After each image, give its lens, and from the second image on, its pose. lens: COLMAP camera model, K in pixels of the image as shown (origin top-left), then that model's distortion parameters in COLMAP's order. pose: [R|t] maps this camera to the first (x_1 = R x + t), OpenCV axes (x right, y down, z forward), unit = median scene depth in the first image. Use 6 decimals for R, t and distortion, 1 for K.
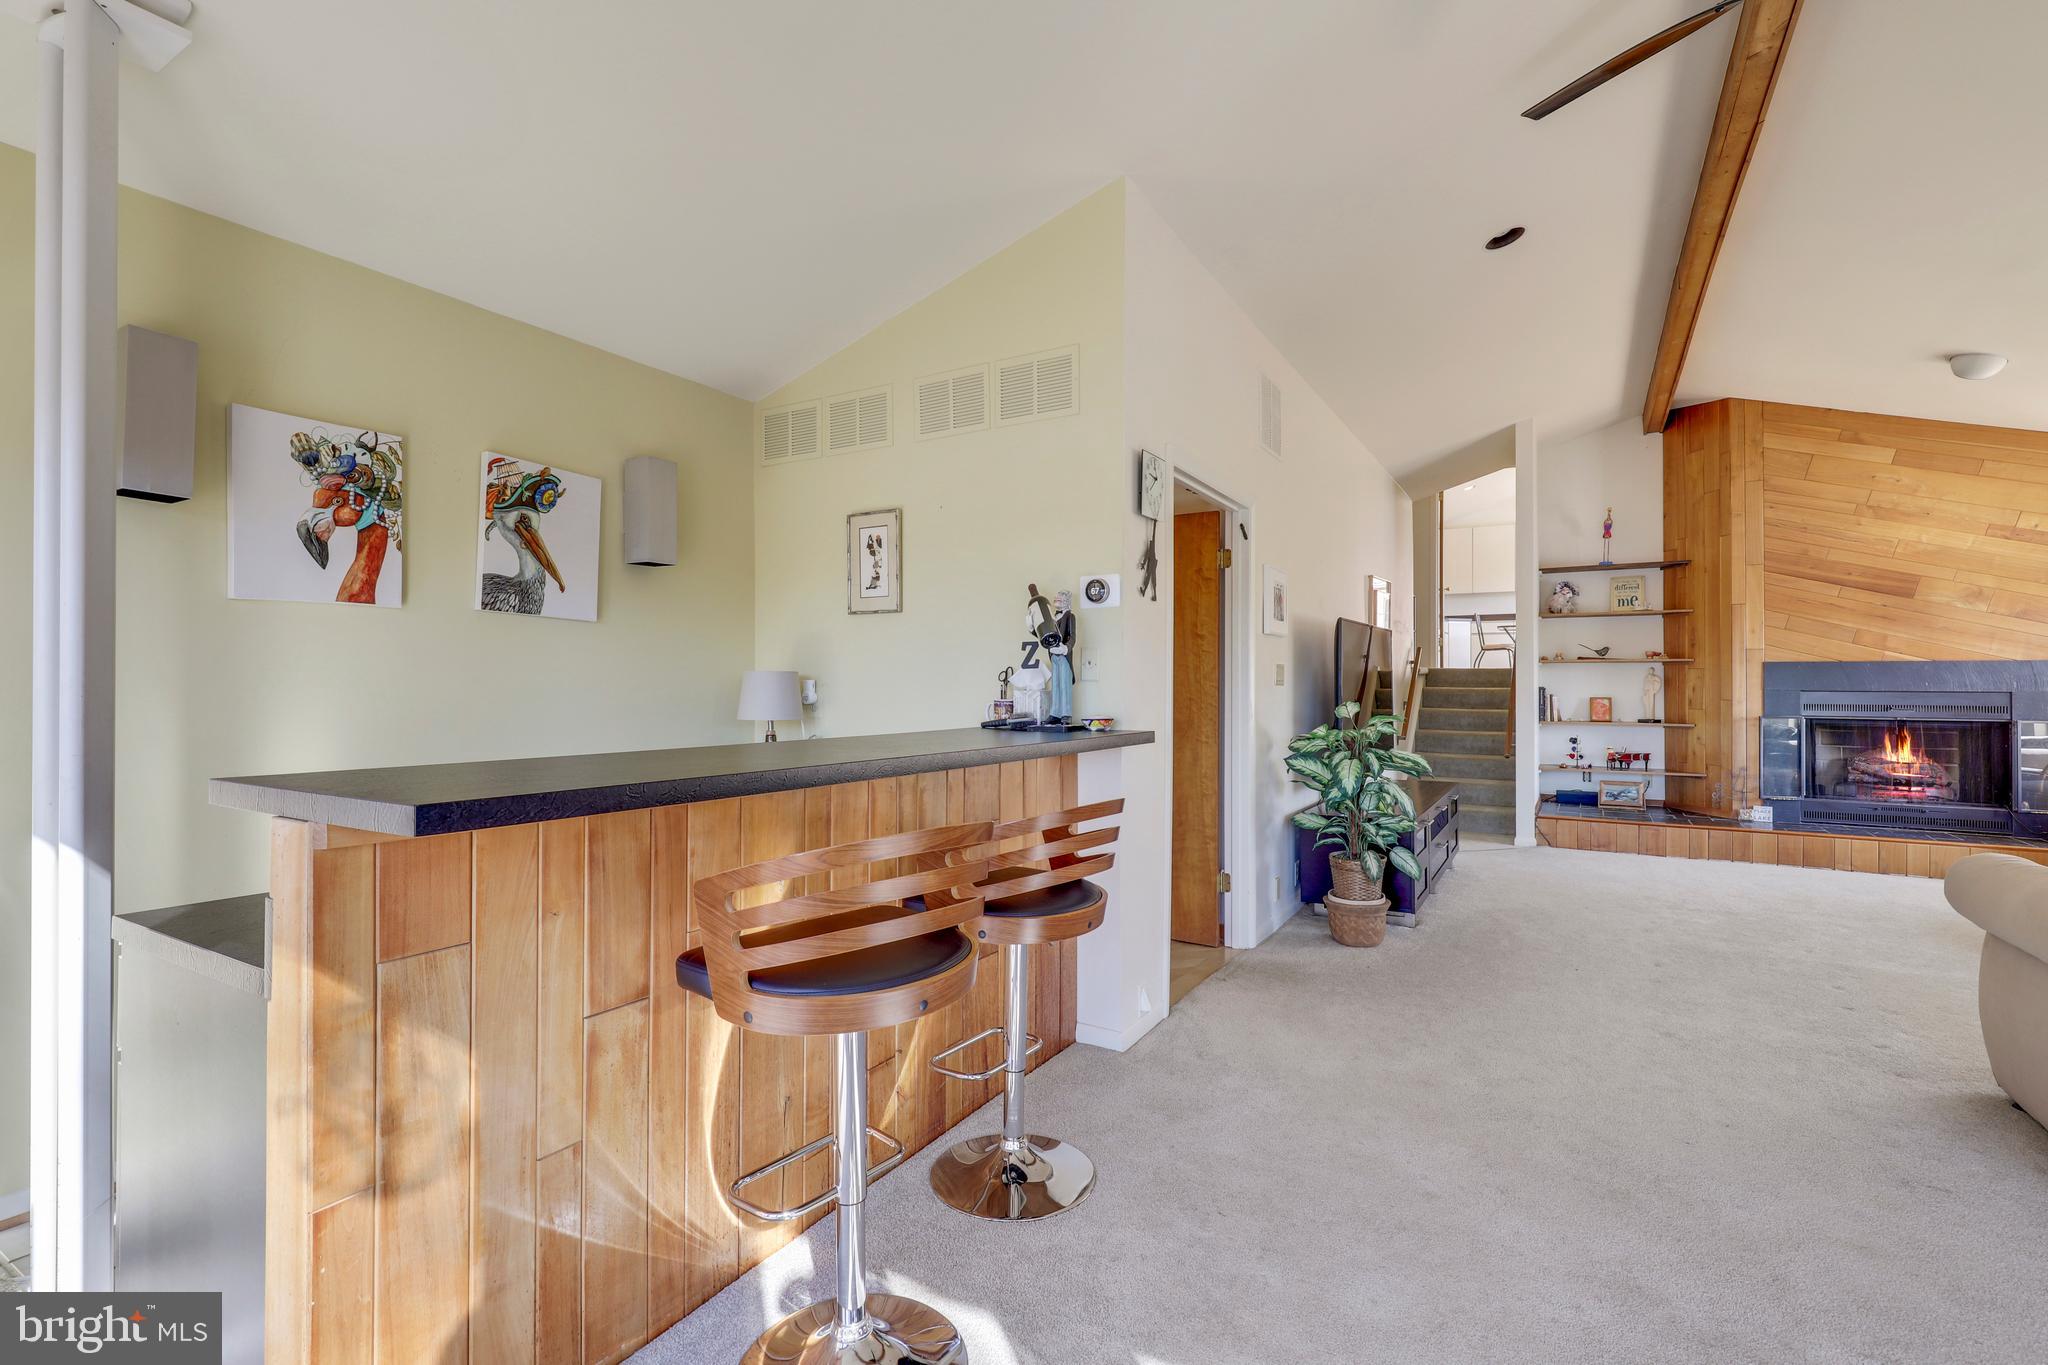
lens RADIAL K [[925.0, 0, 1021.9], [0, 925.0, 679.1], [0, 0, 1]] dist [0.002672, -0.001870]
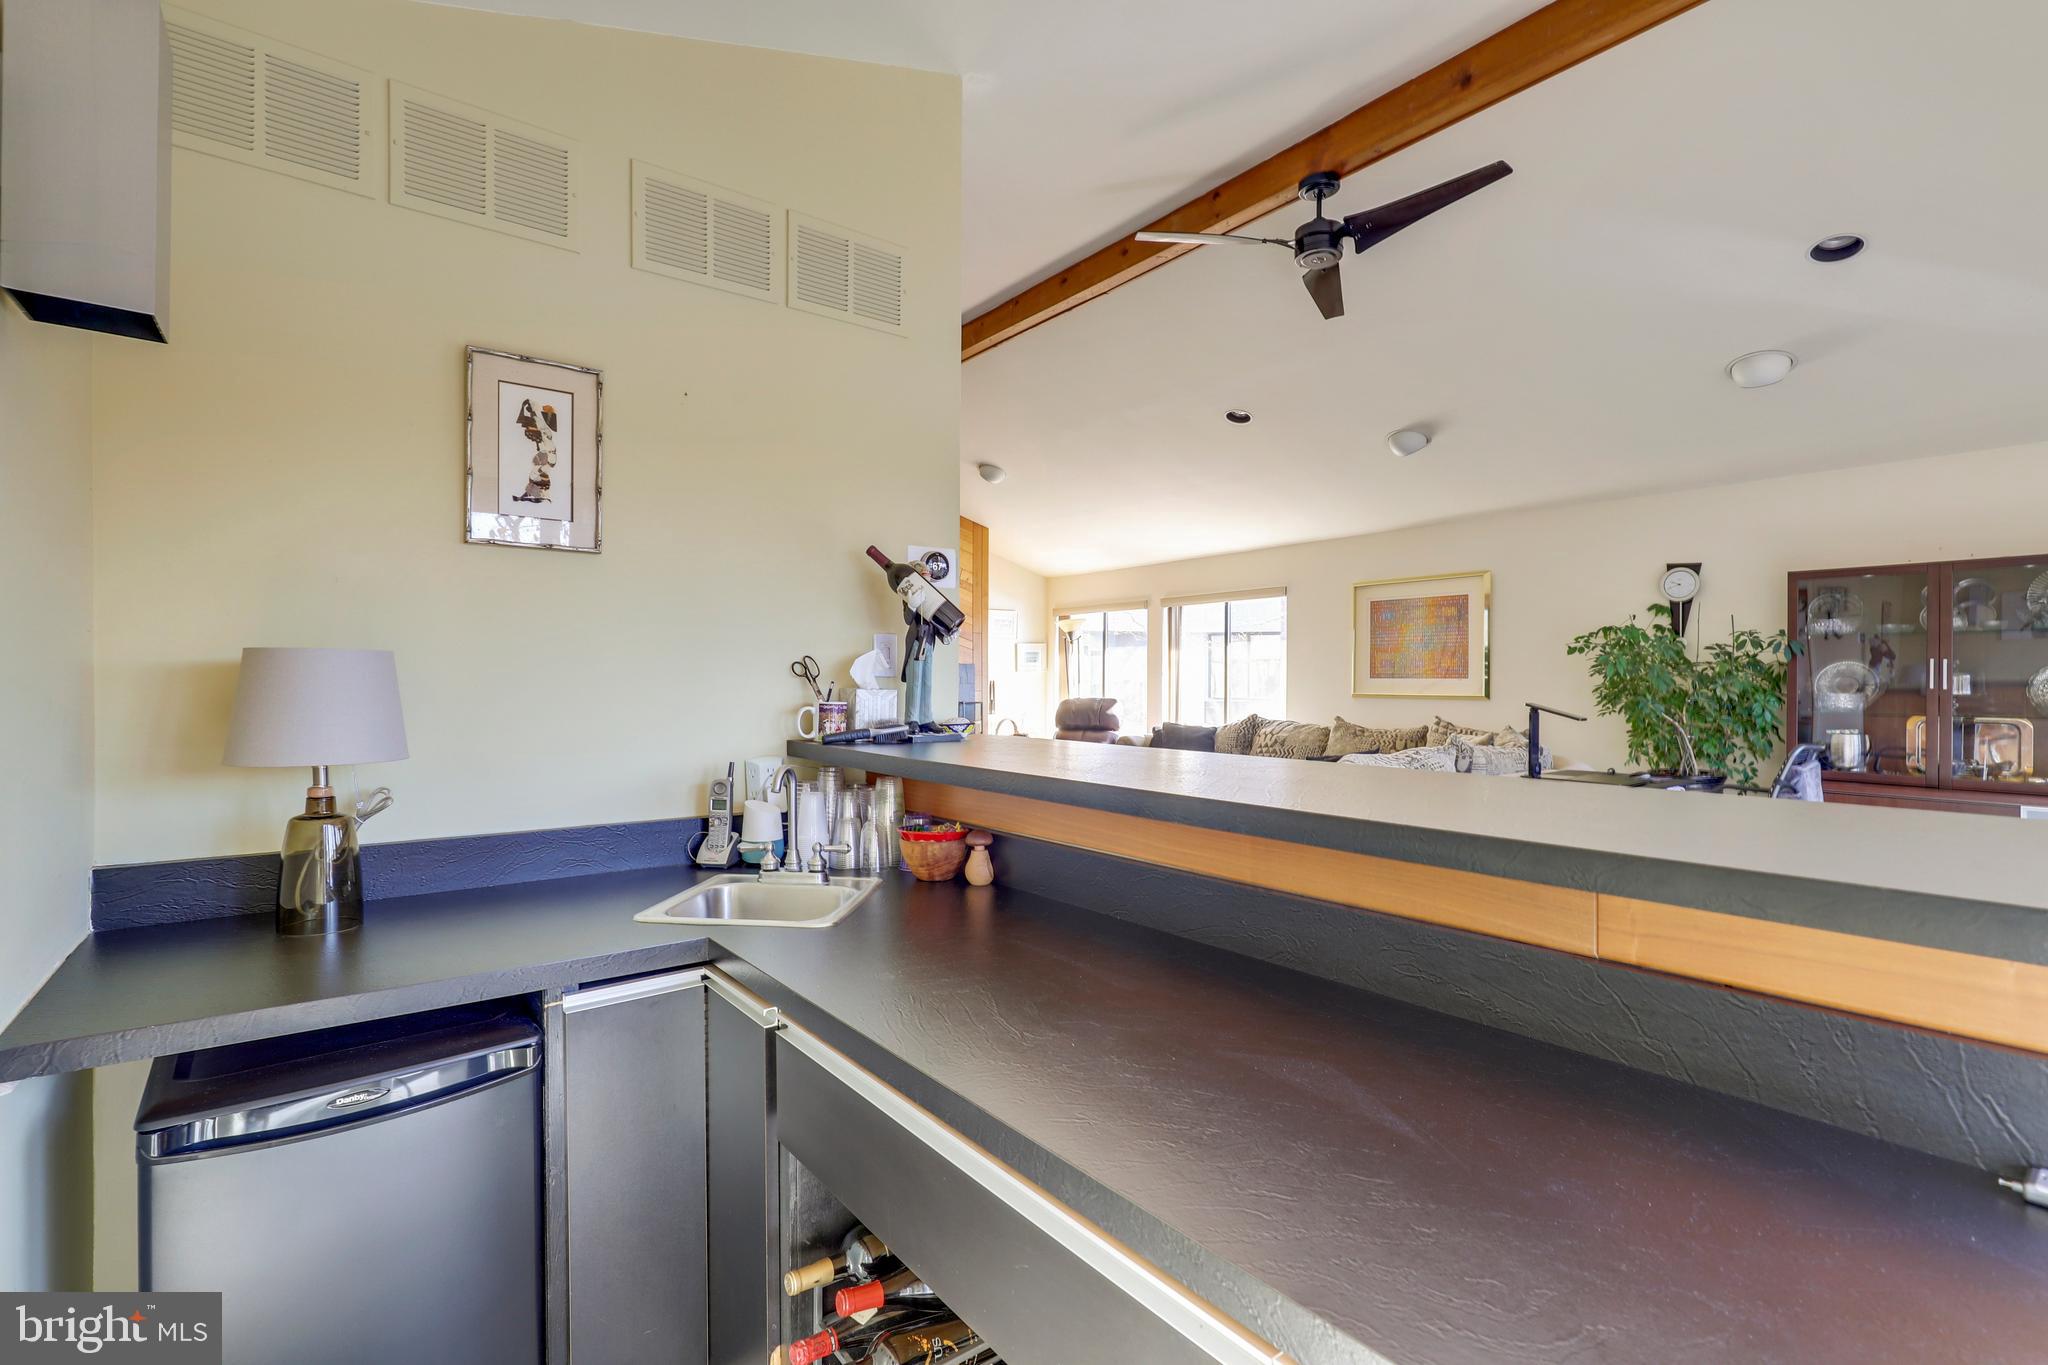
lens RADIAL K [[925.0, 0, 1019.3], [0, 925.0, 678.0], [0, 0, 1]] dist [0.002672, -0.001870]
pose [[0.372401, 0.002062, 0.928070, -0.317709], [-0.008185, 0.999966, 0.001063, 0.001427], [-0.928036, -0.007992, 0.372405, 0.304224]]
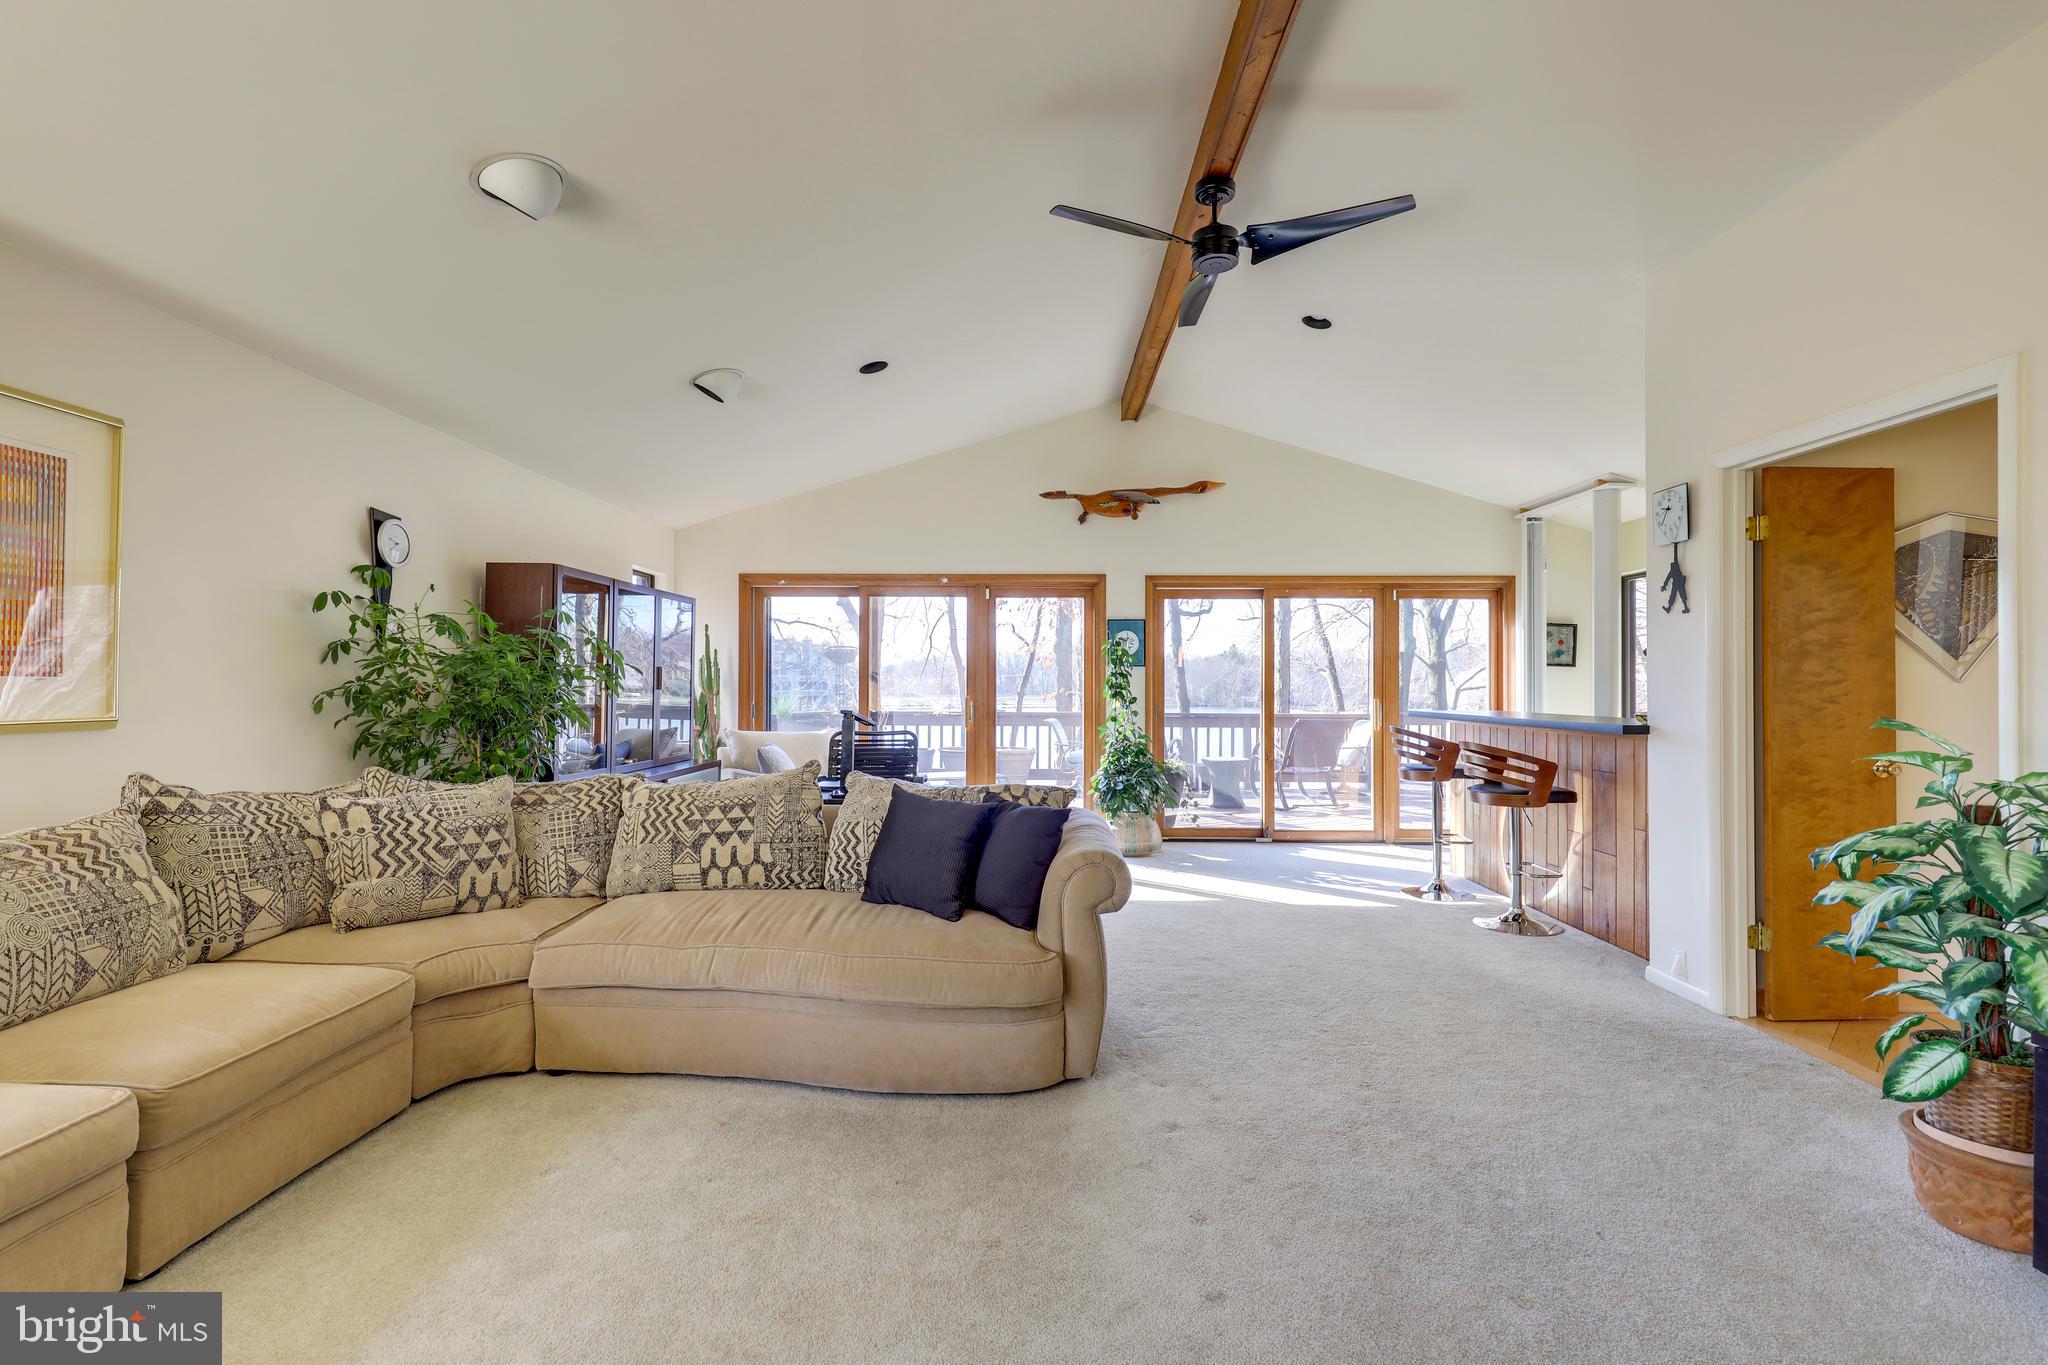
lens RADIAL K [[925.0, 0, 1030.8], [0, 925.0, 679.3], [0, 0, 1]] dist [0.002672, -0.001870]
pose [[-0.861885, -0.002836, -0.507095, 0.708891], [0.004309, 0.999907, -0.012915, 0.007574], [0.507085, -0.013316, -0.861793, 0.798320]]
